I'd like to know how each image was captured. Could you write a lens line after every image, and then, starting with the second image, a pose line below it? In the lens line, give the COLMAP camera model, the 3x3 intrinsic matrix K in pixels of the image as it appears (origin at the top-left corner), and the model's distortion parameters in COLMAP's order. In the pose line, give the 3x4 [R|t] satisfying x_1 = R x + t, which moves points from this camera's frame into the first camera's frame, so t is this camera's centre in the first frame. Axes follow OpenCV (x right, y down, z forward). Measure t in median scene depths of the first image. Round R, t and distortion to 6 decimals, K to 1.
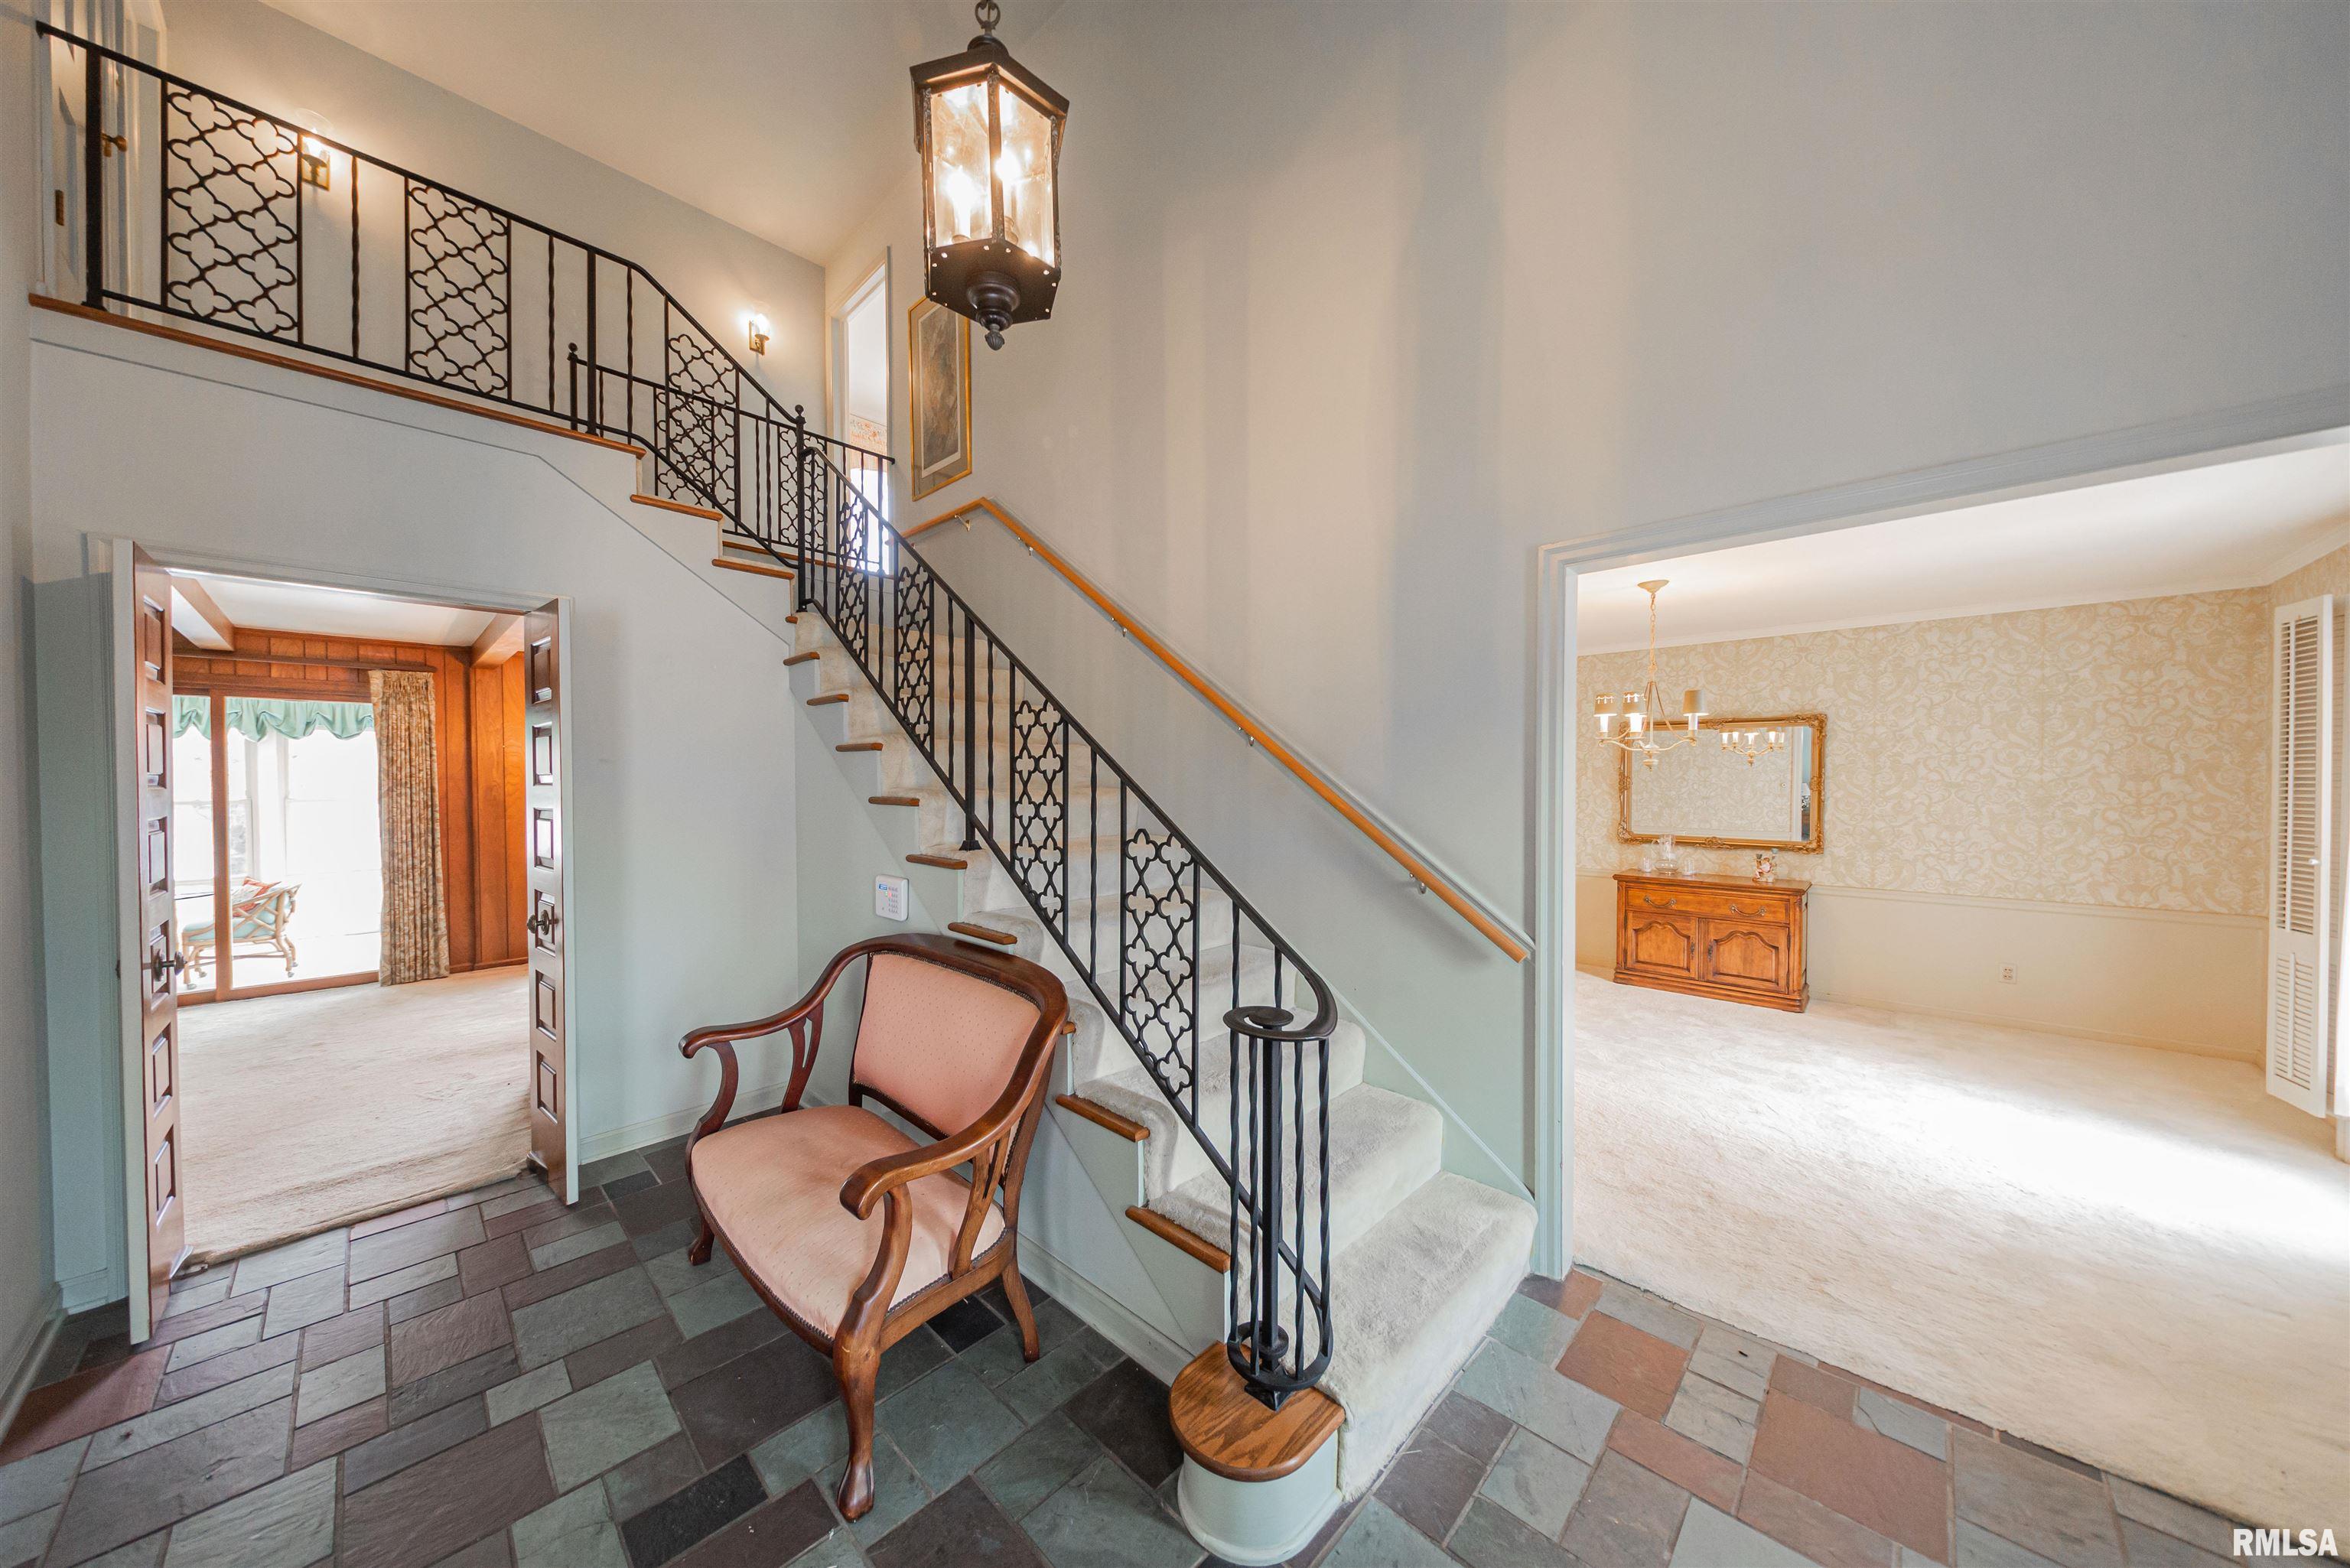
lens RADIAL K [[765.1, 0, 1169.3], [0, 765.1, 788.4], [0, 0, 1]] dist [0.000920, -0.000725]
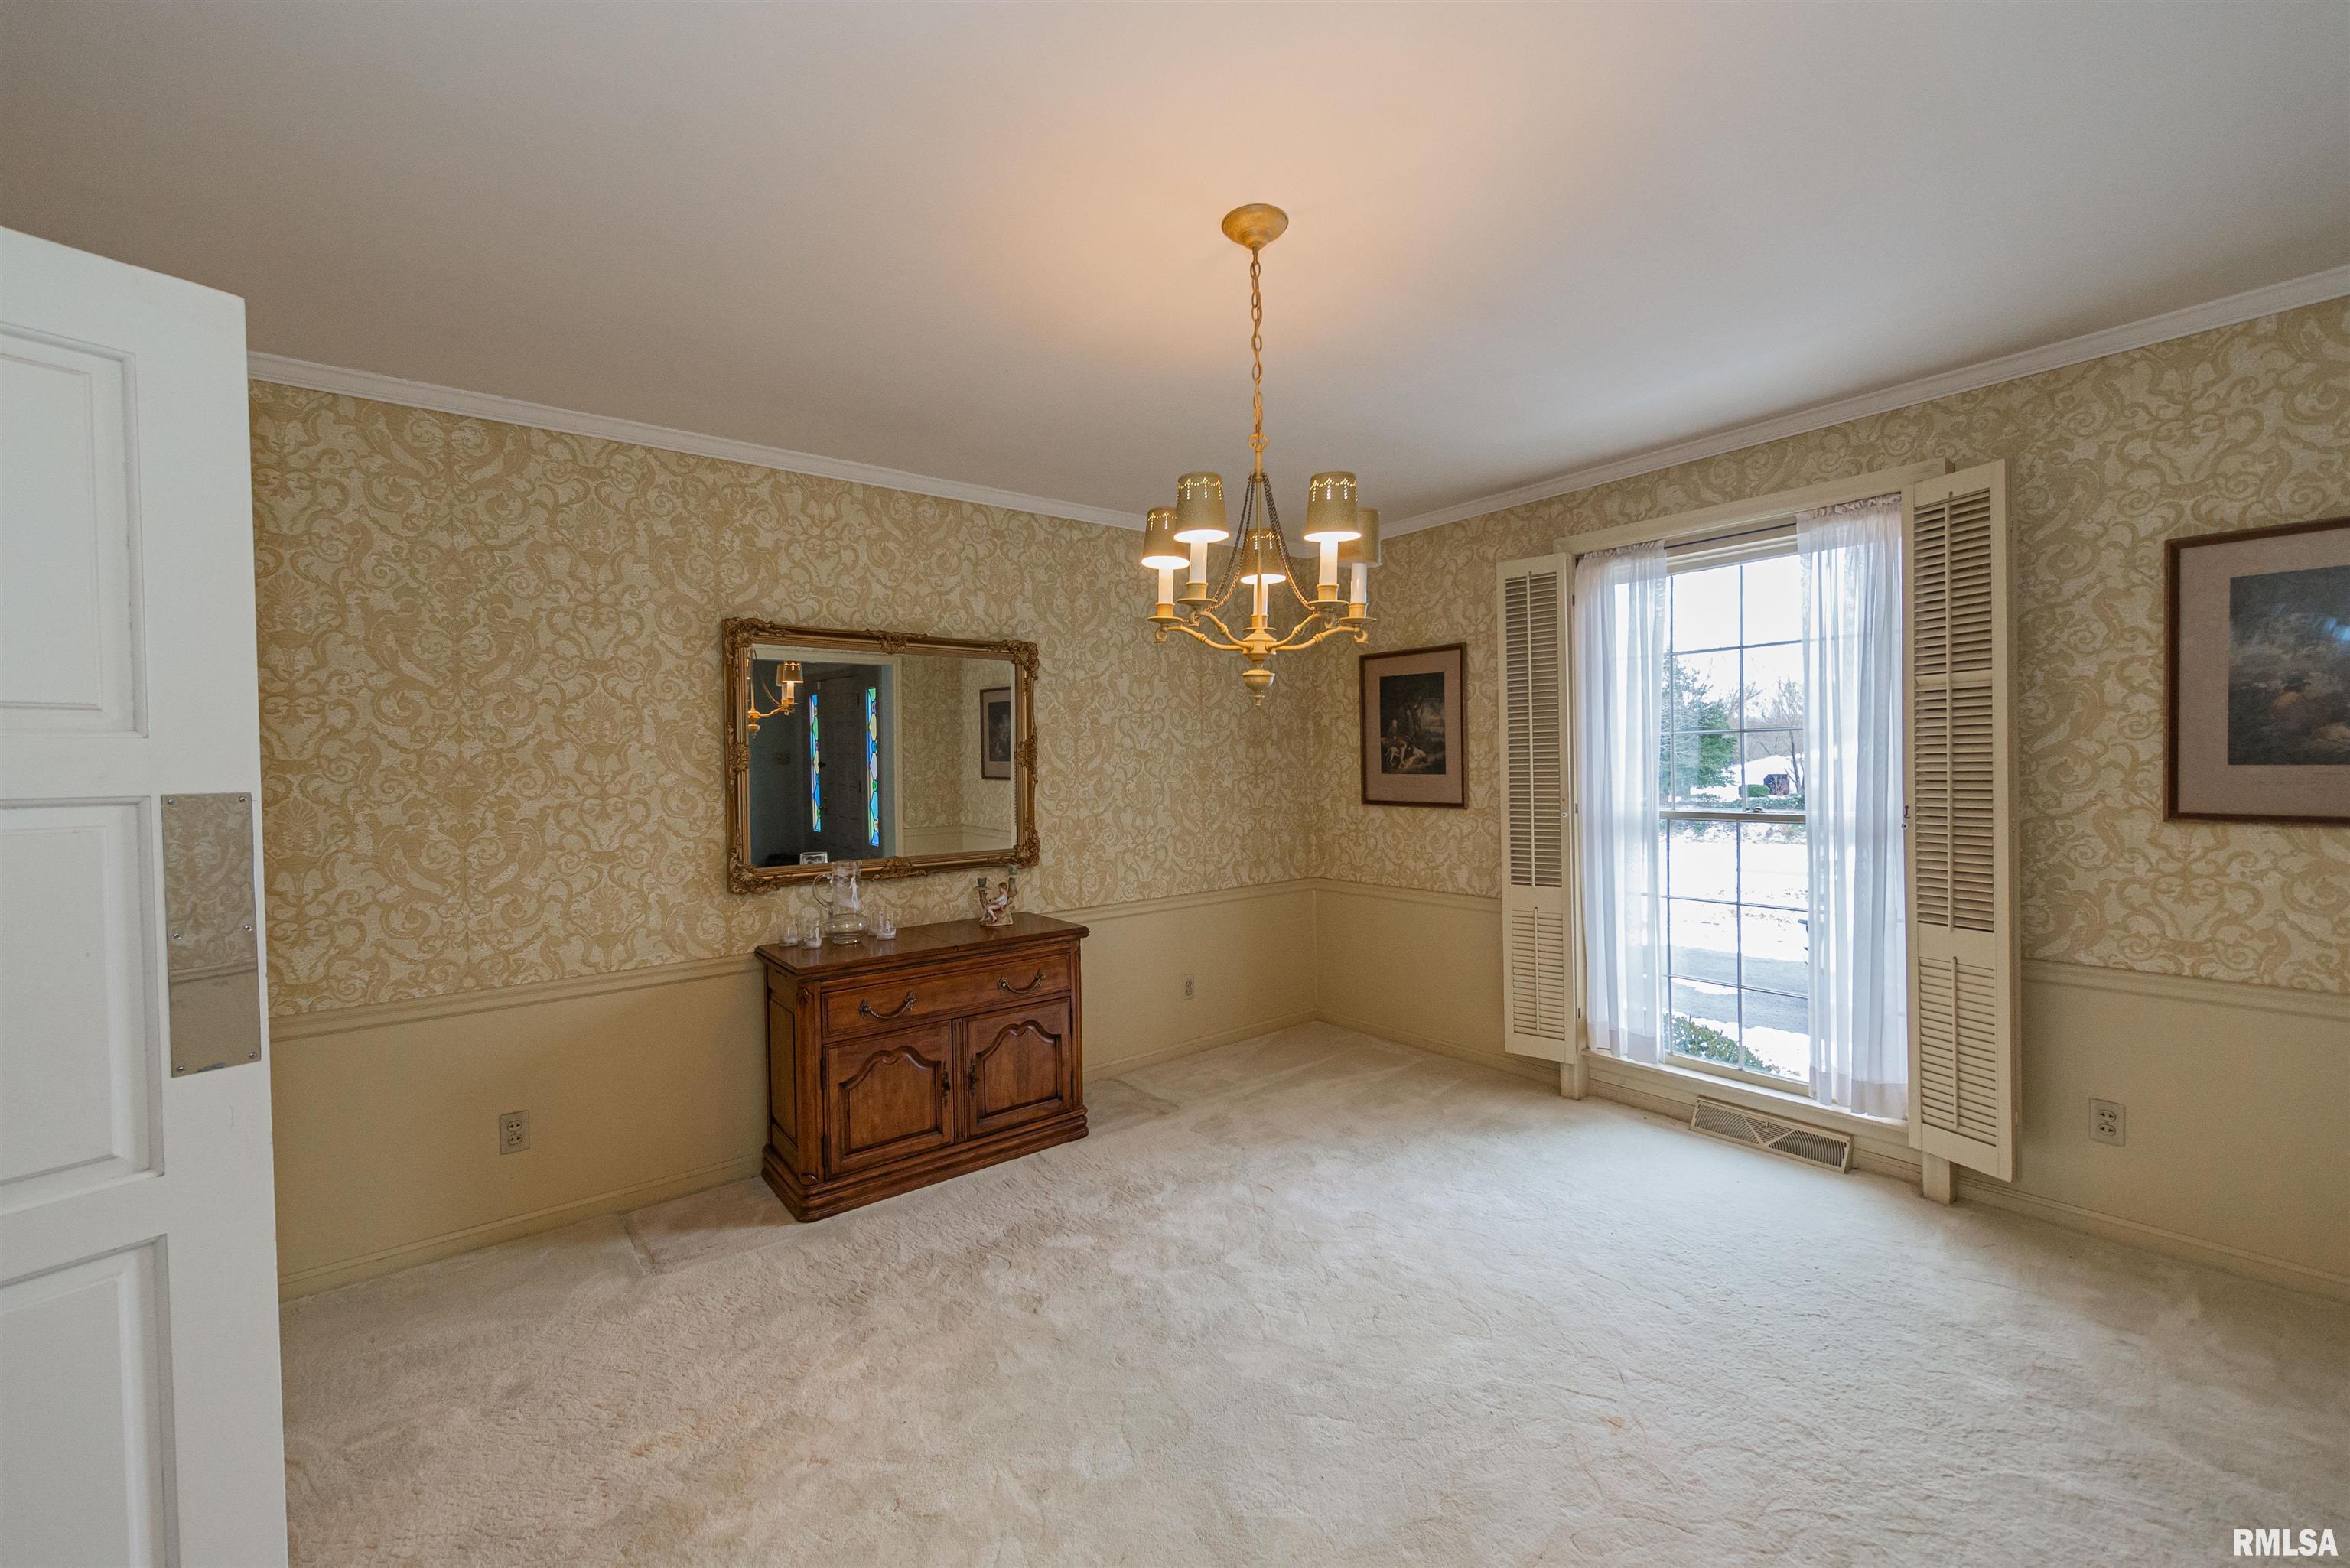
lens RADIAL K [[940.2, 0, 1155.0], [0, 940.2, 782.3], [0, 0, 1]] dist [0.018700, 0.000150]
pose [[0.143887, -0.020624, 0.989379, 0.116218], [0.033281, 0.999318, 0.015991, 0.009154], [-0.989034, 0.030627, 0.144475, 0.880101]]
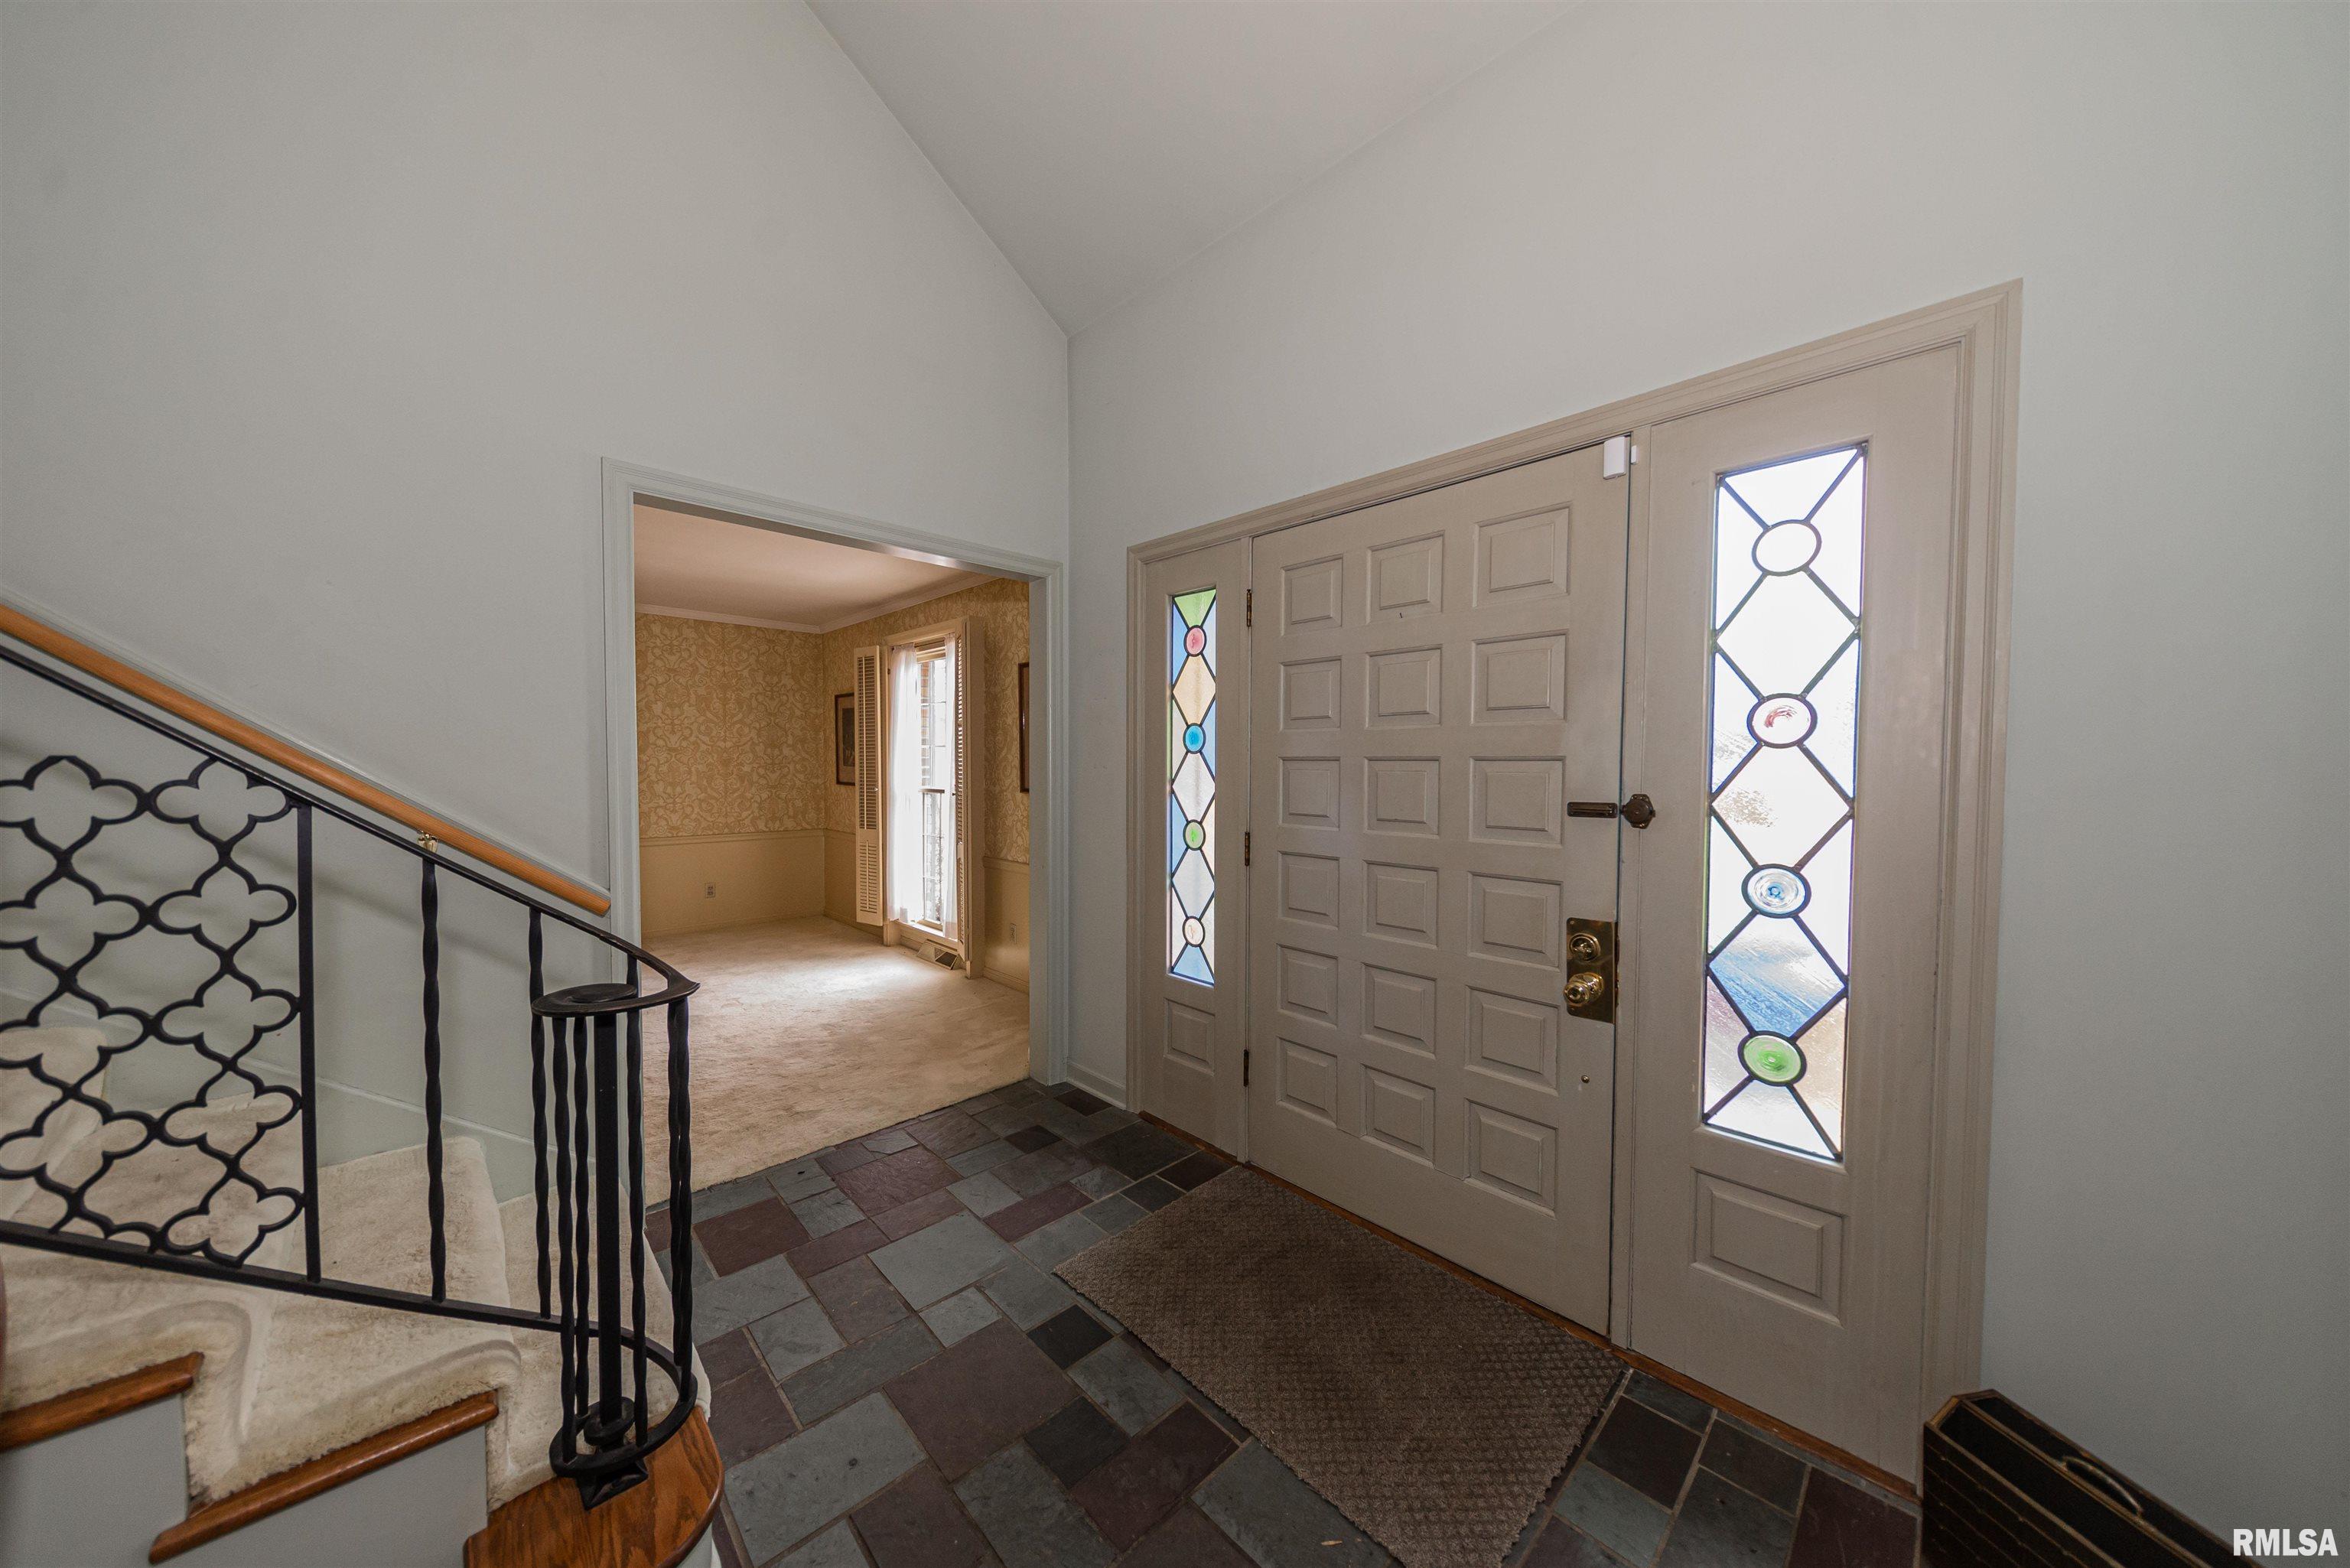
lens RADIAL K [[765.1, 0, 1165.5], [0, 765.1, 792.1], [0, 0, 1]] dist [0.000920, -0.000725]
pose [[0.033396, -0.032945, 0.998899, -0.214082], [0.005499, 0.999447, 0.032779, 0.029242], [-0.999427, 0.004398, 0.033559, 0.153632]]
